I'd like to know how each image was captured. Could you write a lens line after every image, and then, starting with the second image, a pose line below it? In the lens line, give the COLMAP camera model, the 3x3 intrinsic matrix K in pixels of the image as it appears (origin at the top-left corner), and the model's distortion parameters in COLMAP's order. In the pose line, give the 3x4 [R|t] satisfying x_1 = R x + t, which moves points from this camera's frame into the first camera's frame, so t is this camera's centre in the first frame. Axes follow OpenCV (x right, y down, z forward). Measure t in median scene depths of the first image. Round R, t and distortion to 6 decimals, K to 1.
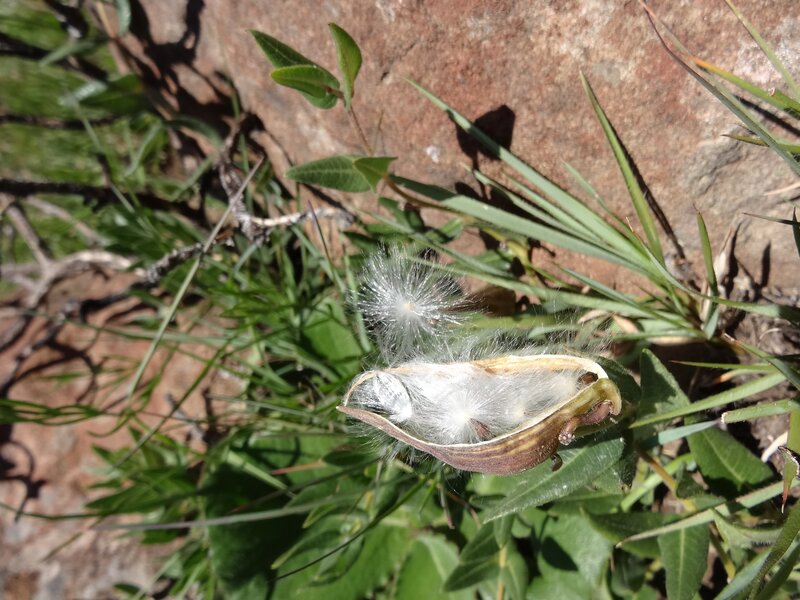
lens RADIAL K [[583.7, 0, 399.4], [0, 583.7, 300.5], [0, 0, 1]] dist [-0.021600, 0.005404]
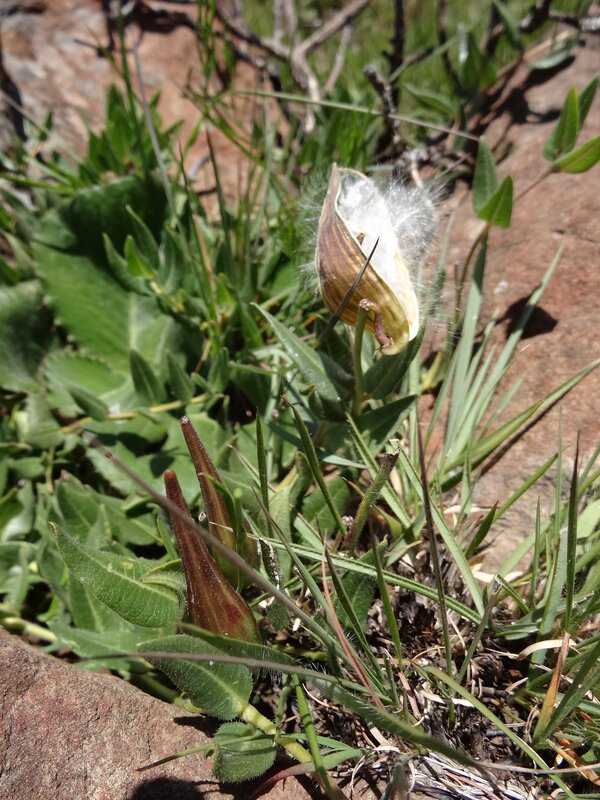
lens RADIAL K [[583.7, 0, 300.5], [0, 583.7, 400.6], [0, 0, 1]] dist [-0.021600, 0.005404]
pose [[0.152934, 0.986008, -0.066331, 0.318164], [-0.986490, 0.148330, -0.069539, 0.282593], [-0.058727, 0.076070, 0.995371, -0.147013]]
